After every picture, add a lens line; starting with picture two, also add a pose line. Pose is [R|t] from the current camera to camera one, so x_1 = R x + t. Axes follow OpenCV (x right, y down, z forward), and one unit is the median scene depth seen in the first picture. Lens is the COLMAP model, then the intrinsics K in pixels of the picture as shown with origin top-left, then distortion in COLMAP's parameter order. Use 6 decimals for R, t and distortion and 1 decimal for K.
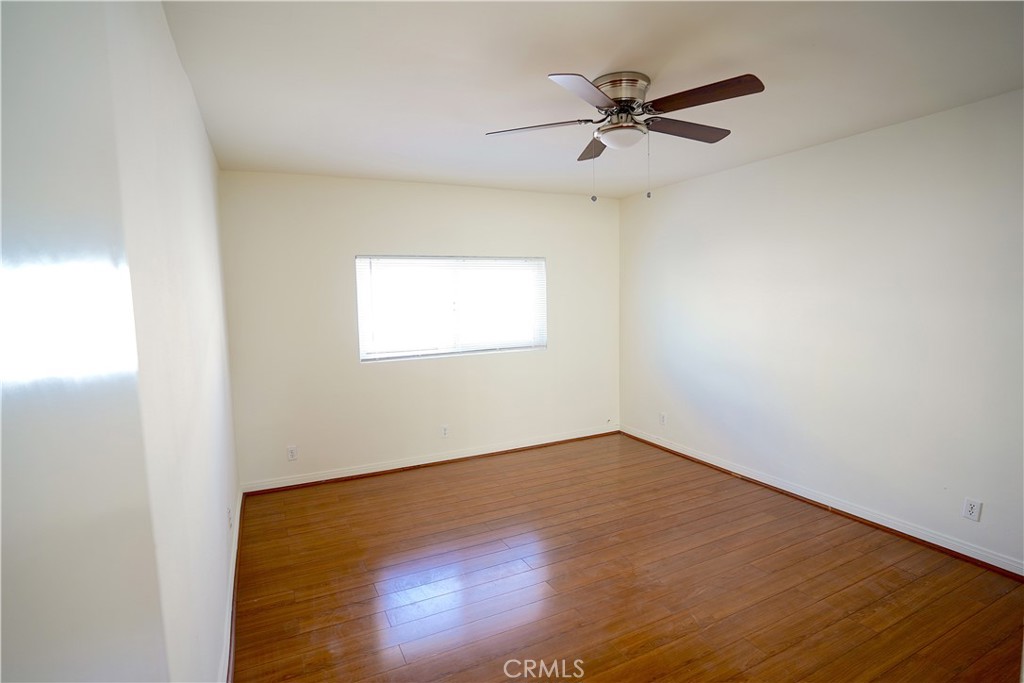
lens RADIAL K [[501.6, 0, 510.7], [0, 501.6, 345.4], [0, 0, 1]] dist [-0.070881, 0.033574]
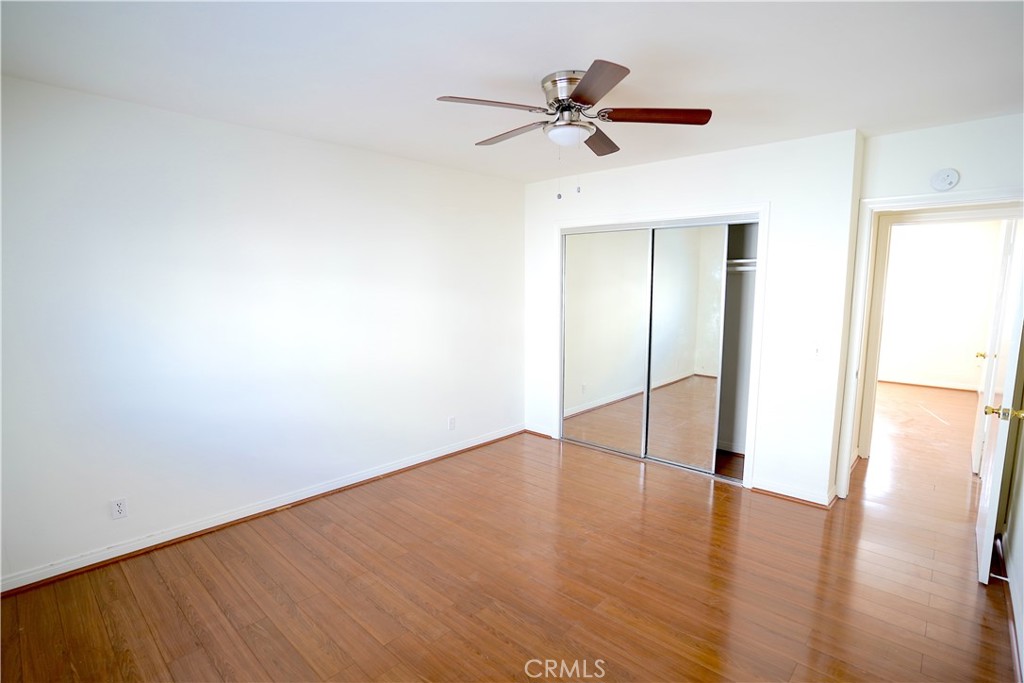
lens RADIAL K [[501.6, 0, 510.7], [0, 501.6, 345.4], [0, 0, 1]] dist [-0.070881, 0.033574]
pose [[-0.348036, -0.086473, 0.933485, -0.462061], [0.107003, 0.985565, 0.131192, -0.077840], [-0.931355, 0.145545, -0.333759, 0.982630]]
